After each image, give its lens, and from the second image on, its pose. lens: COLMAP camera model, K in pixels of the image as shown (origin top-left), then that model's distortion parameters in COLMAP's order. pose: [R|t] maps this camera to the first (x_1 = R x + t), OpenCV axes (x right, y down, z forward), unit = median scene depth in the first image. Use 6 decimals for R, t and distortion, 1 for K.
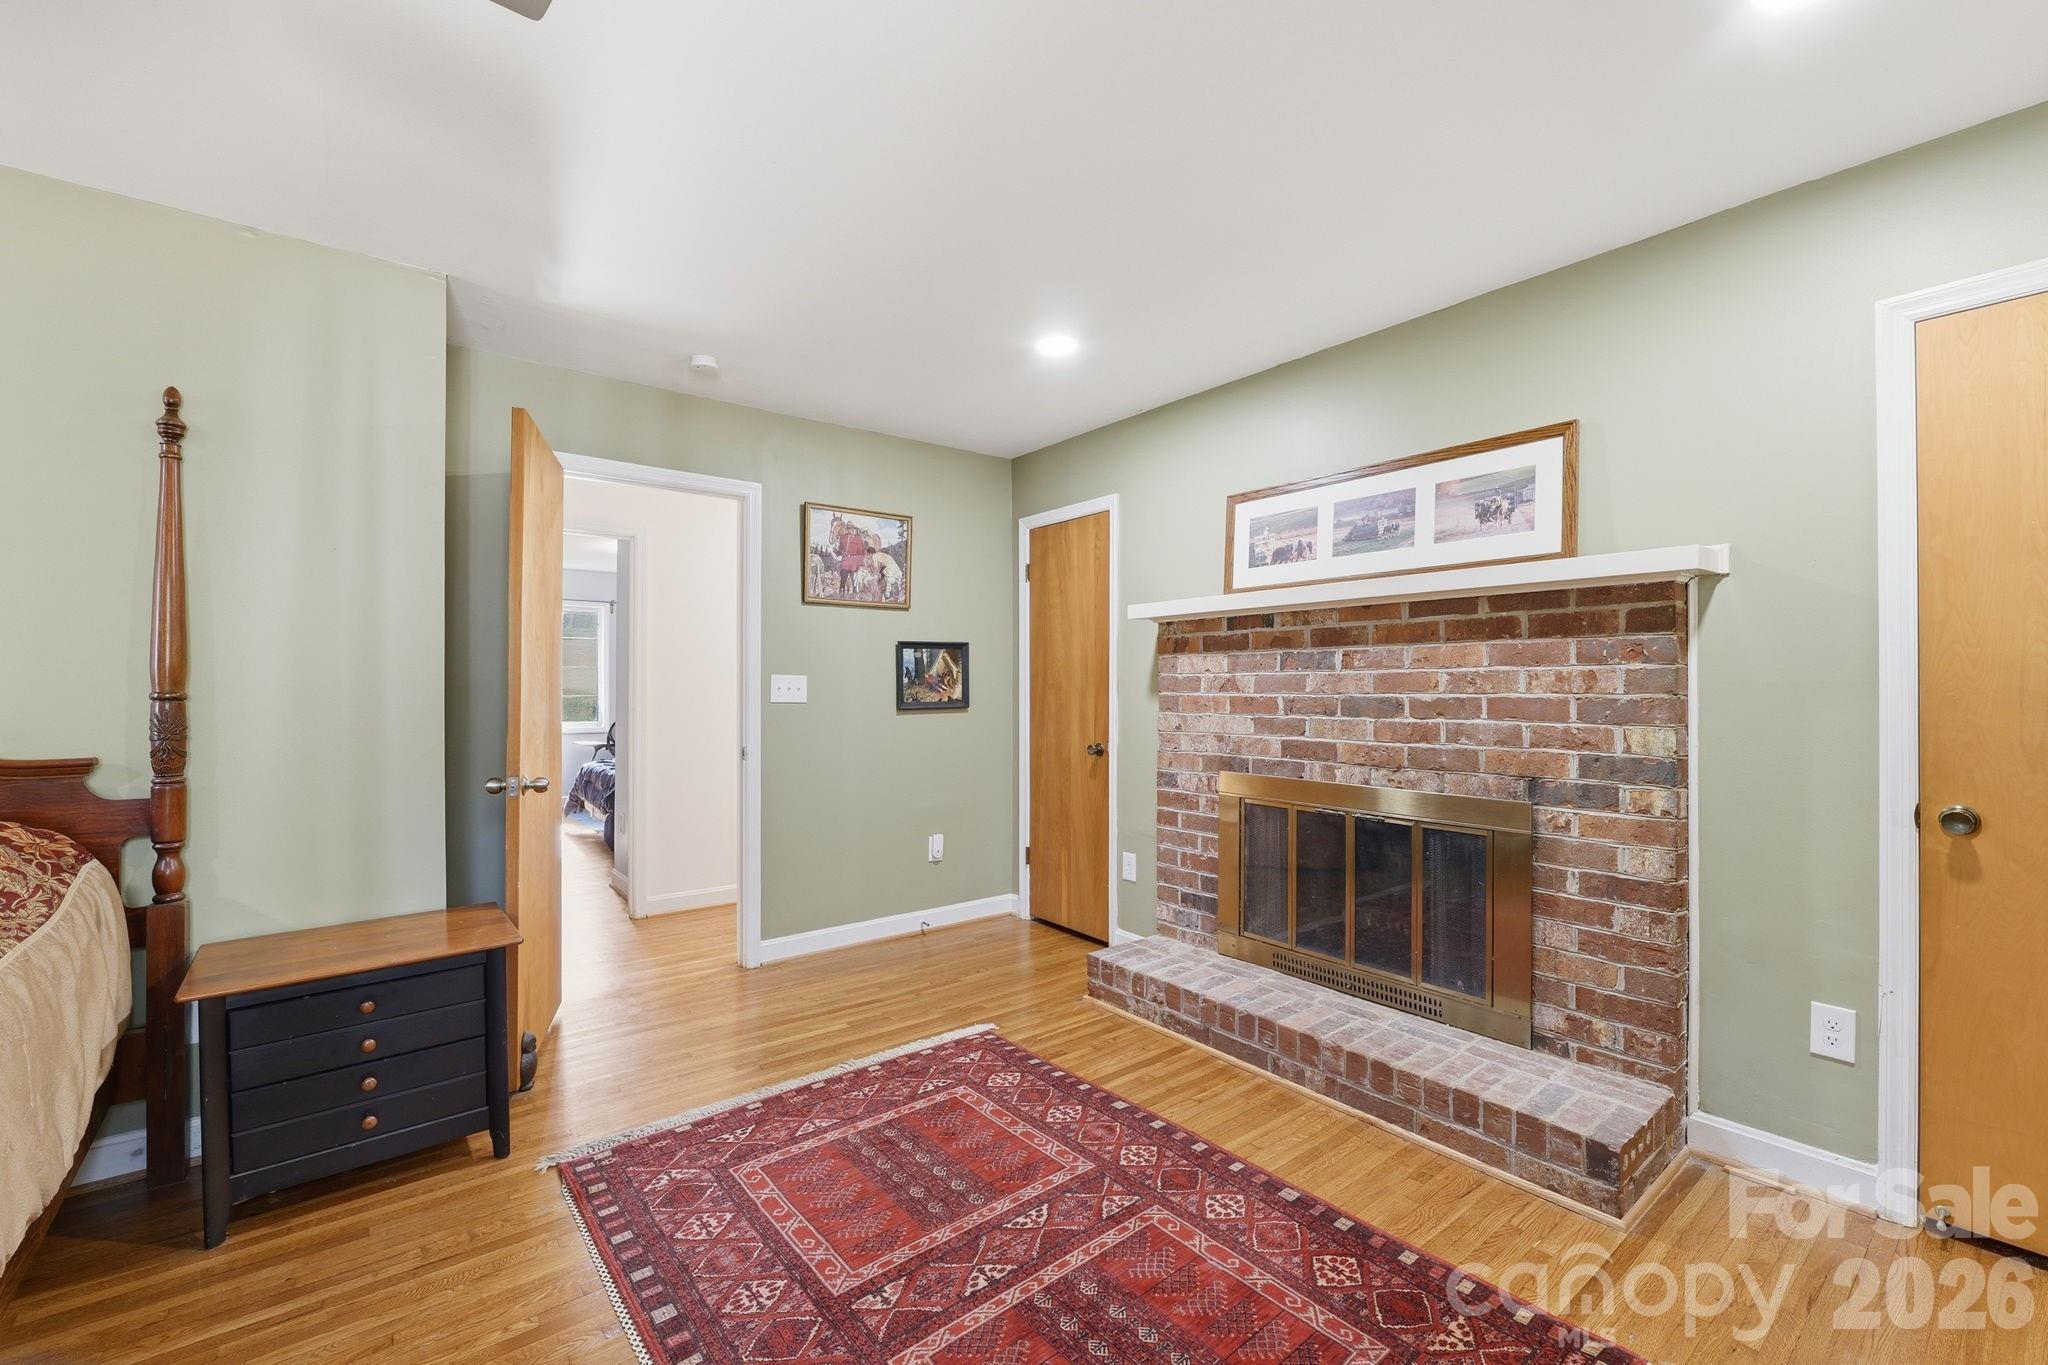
lens RADIAL K [[843.9, 0, 1028.4], [0, 843.9, 685.4], [0, 0, 1]] dist [-0.012041, 0.001088]
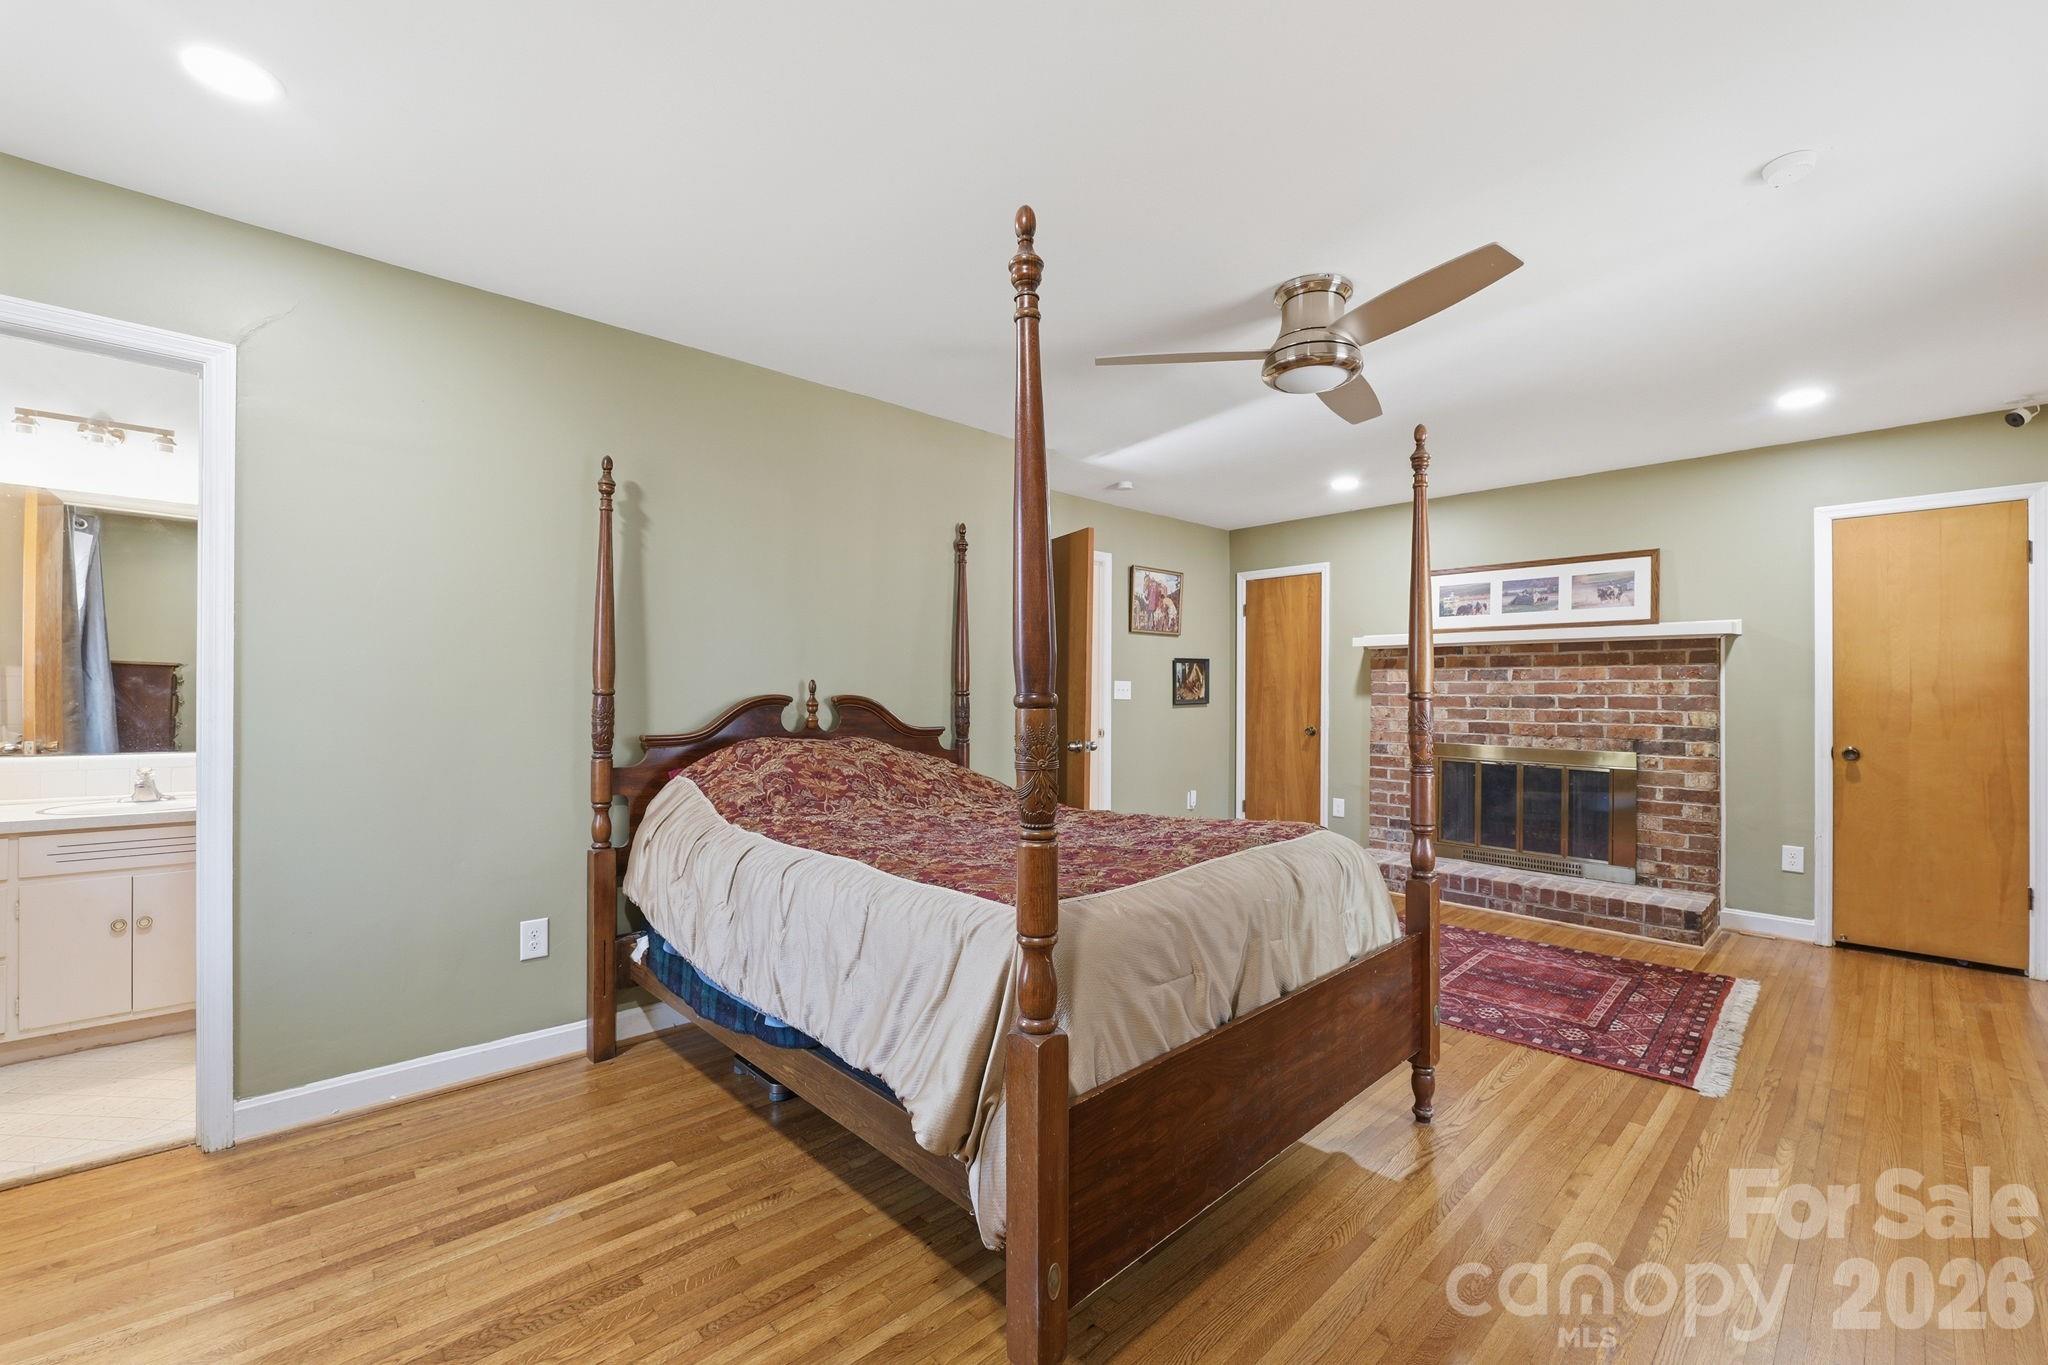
lens RADIAL K [[843.9, 0, 1019.9], [0, 843.9, 687.4], [0, 0, 1]] dist [-0.012041, 0.001088]
pose [[0.996078, 0.004295, 0.088380, -0.915306], [-0.004354, 0.999990, 0.000472, -0.001178], [-0.088378, -0.000854, 0.996087, -0.723939]]
